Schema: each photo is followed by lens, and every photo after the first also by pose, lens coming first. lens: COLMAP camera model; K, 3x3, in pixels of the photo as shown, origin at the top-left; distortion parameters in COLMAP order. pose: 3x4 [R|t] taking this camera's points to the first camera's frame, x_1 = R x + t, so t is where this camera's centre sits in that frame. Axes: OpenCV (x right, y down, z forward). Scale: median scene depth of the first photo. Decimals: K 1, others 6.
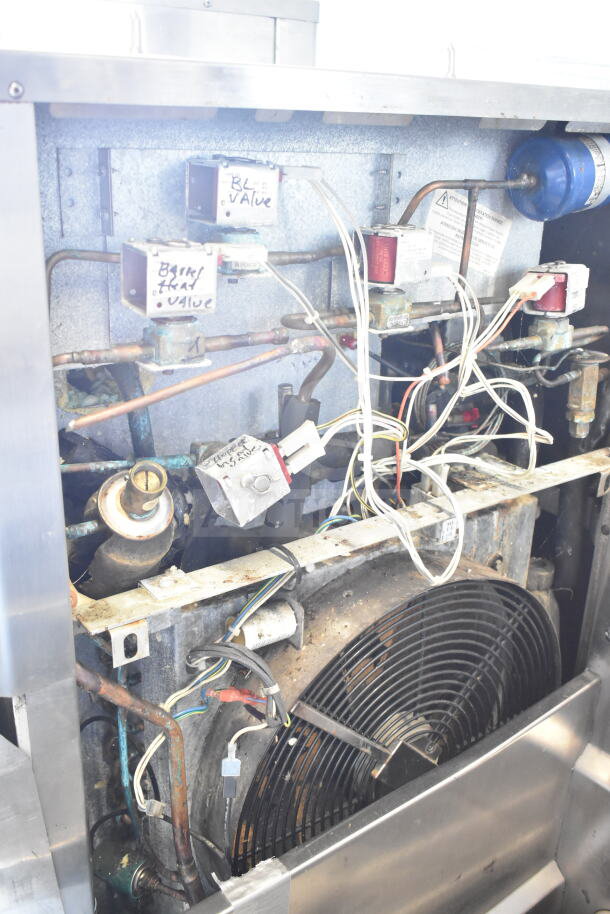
lens RADIAL K [[865.2, 0, 305.0], [0, 865.2, 457.0], [0, 0, 1]] dist [-0.026733, 0.001995]
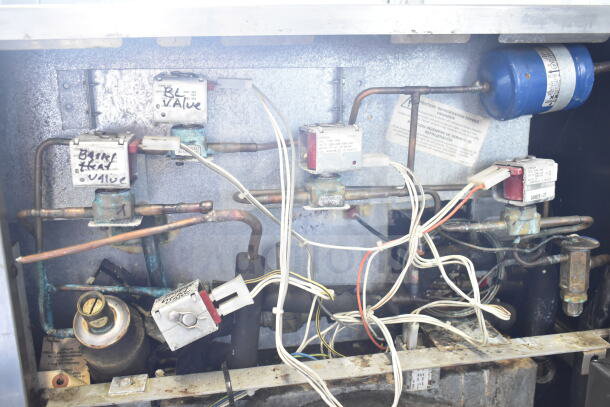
lens RADIAL K [[577.4, 0, 305.0], [0, 577.4, 203.5], [0, 0, 1]] dist [-0.026733, 0.001995]
pose [[0.902333, 0.070121, -0.425298, 0.381319], [-0.119104, 0.988825, -0.089665, -0.070194], [0.414258, 0.131563, 0.900601, 0.234397]]
